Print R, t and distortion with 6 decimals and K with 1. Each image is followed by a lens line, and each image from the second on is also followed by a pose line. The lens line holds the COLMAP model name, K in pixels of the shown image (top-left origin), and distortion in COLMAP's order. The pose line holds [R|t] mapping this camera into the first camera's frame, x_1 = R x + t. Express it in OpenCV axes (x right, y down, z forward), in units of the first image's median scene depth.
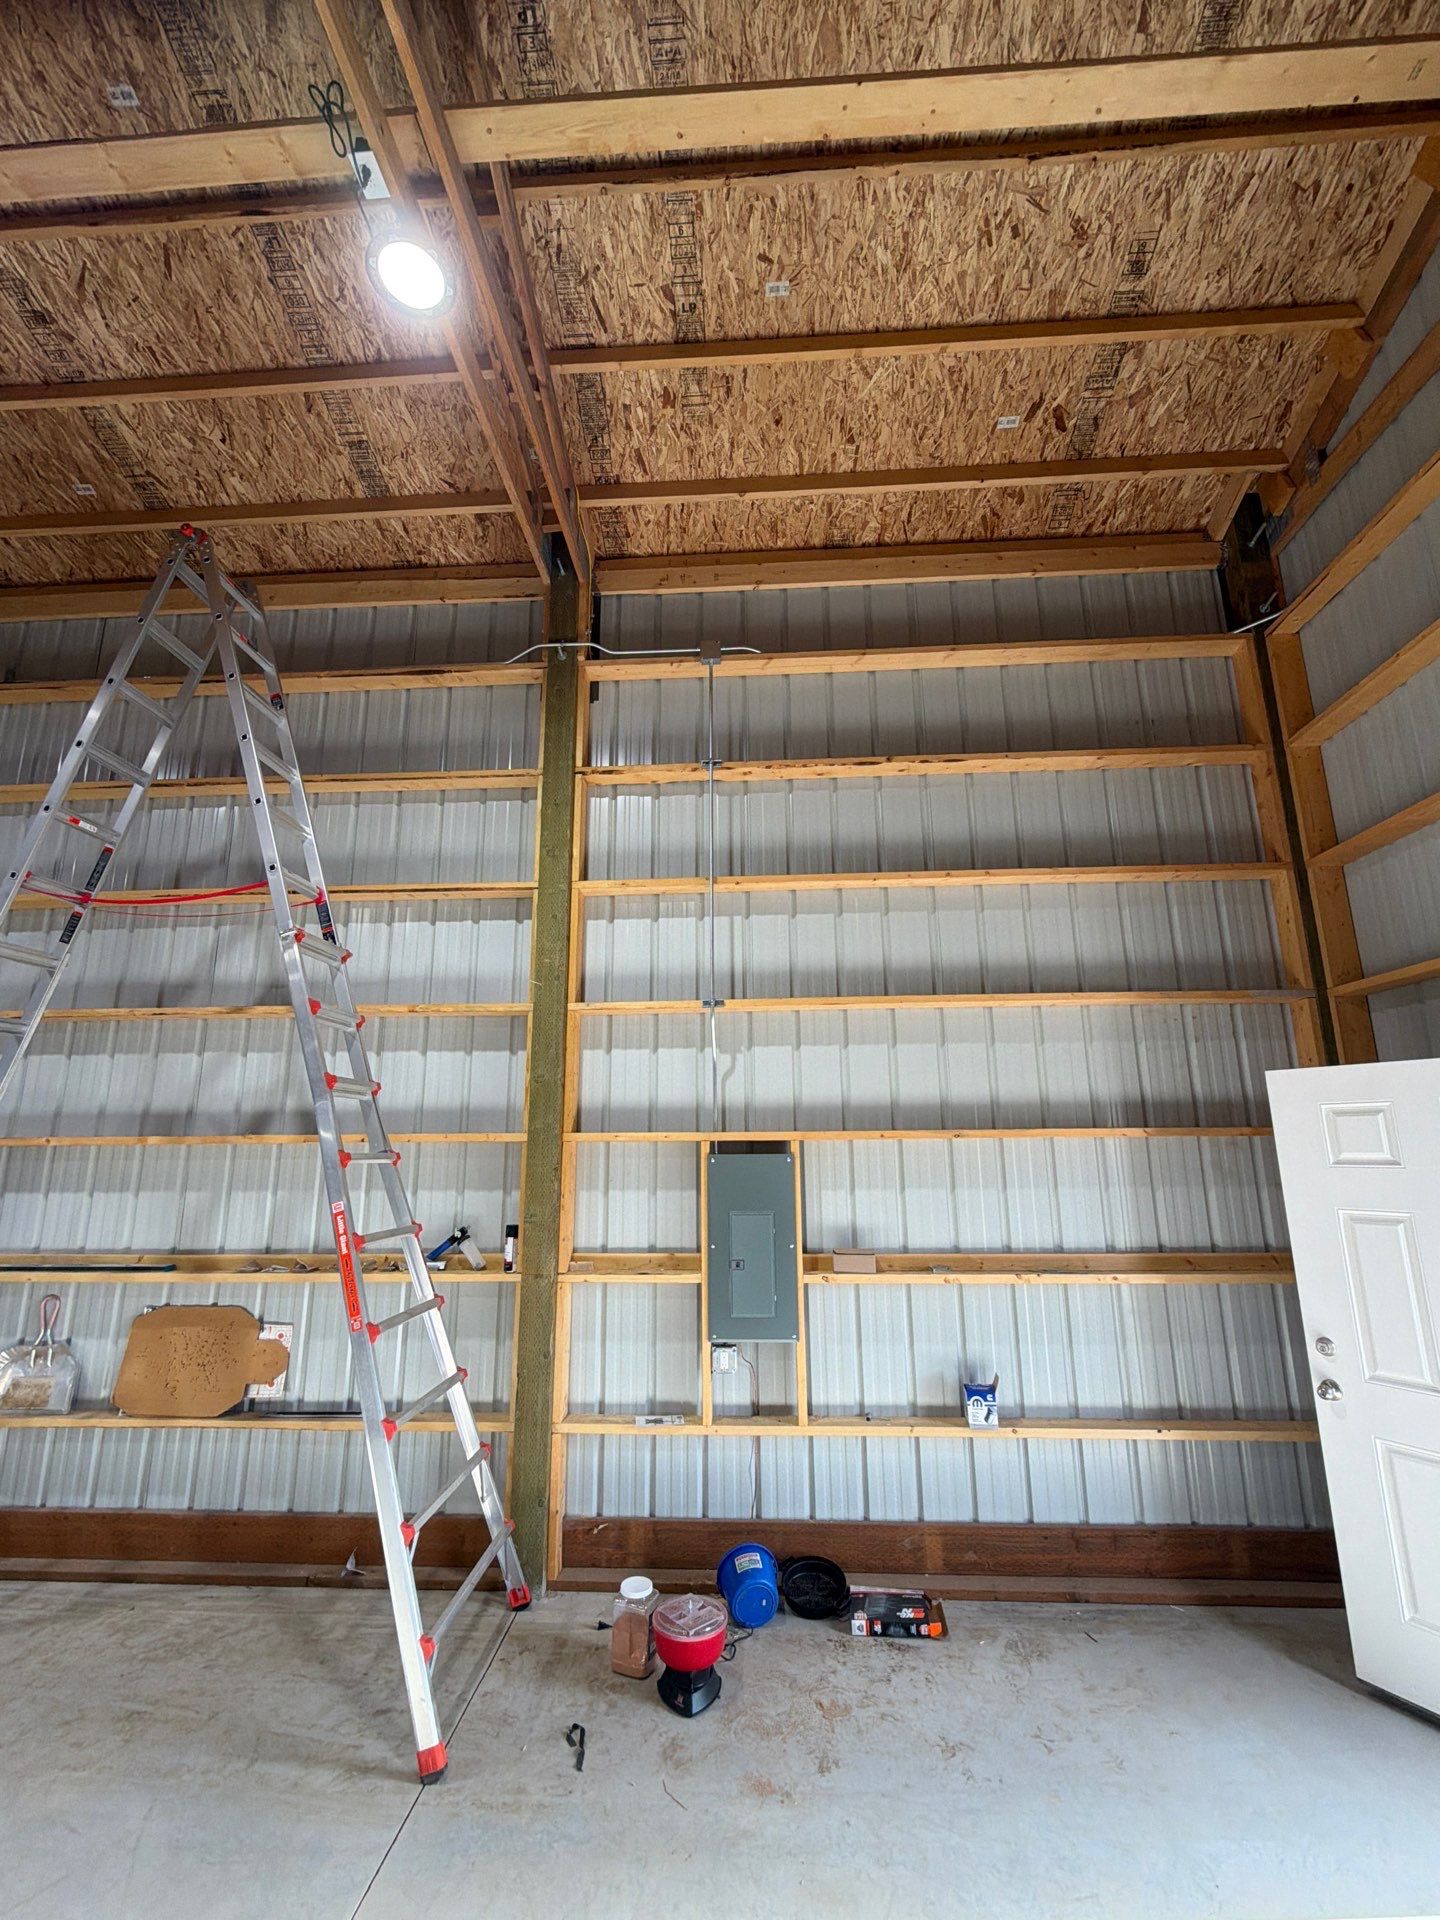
lens RADIAL K [[820.9, 0, 720.0], [0, 820.9, 960.0], [0, 0, 1]] dist [0.001105, -0.000291]
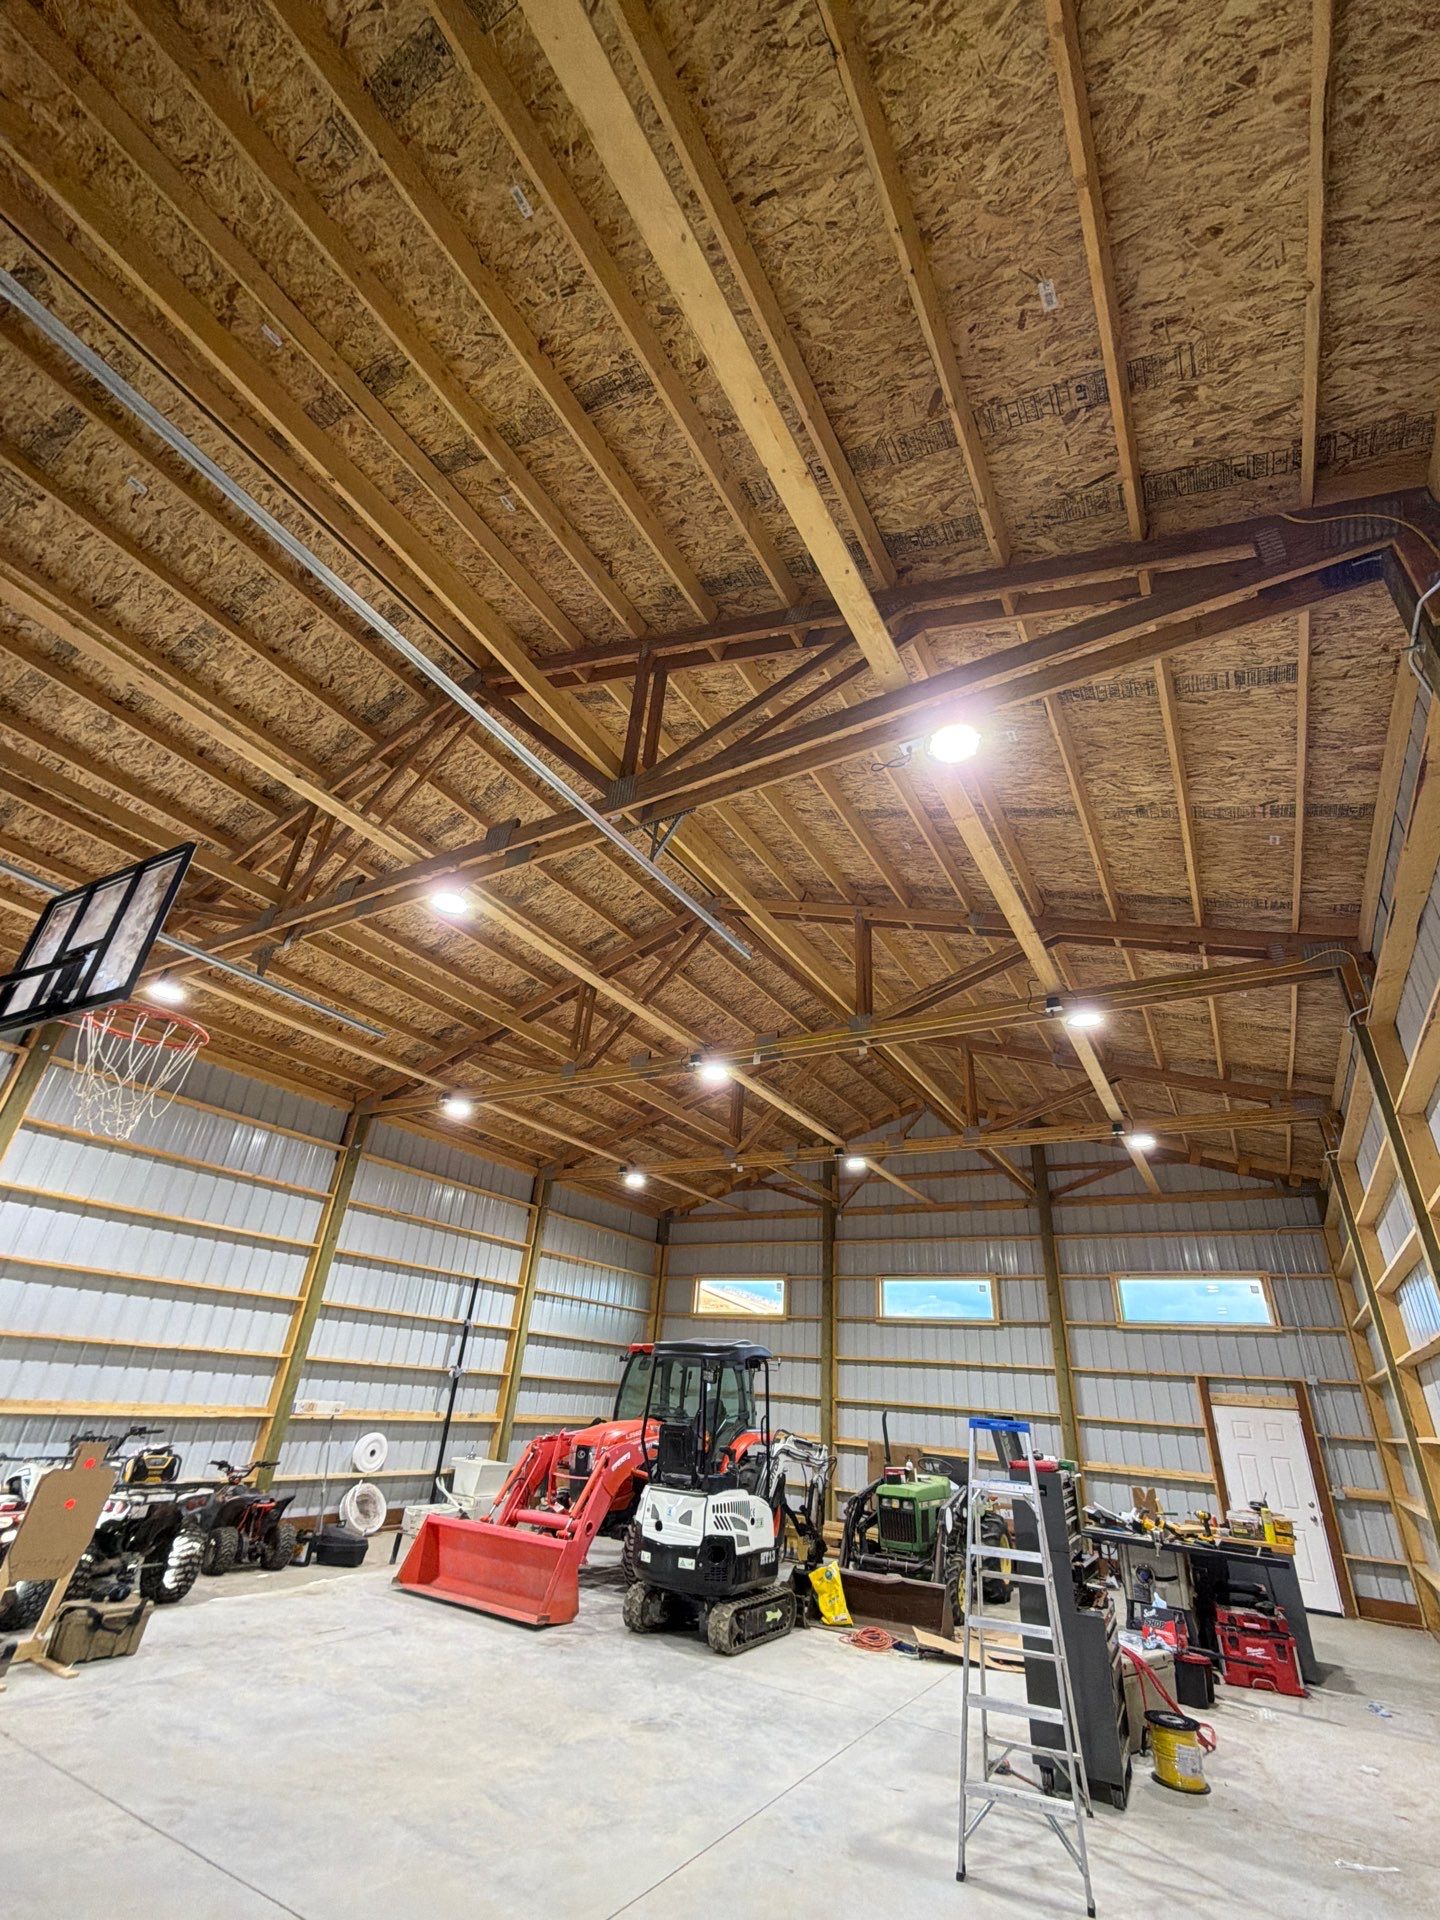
lens RADIAL K [[820.9, 0, 720.0], [0, 820.9, 960.0], [0, 0, 1]] dist [0.001105, -0.000291]
pose [[-0.463984, -0.433797, -0.772359, 0.399466], [0.133350, 0.827752, -0.545017, 0.111055], [0.875749, -0.355874, -0.326217, 0.507092]]
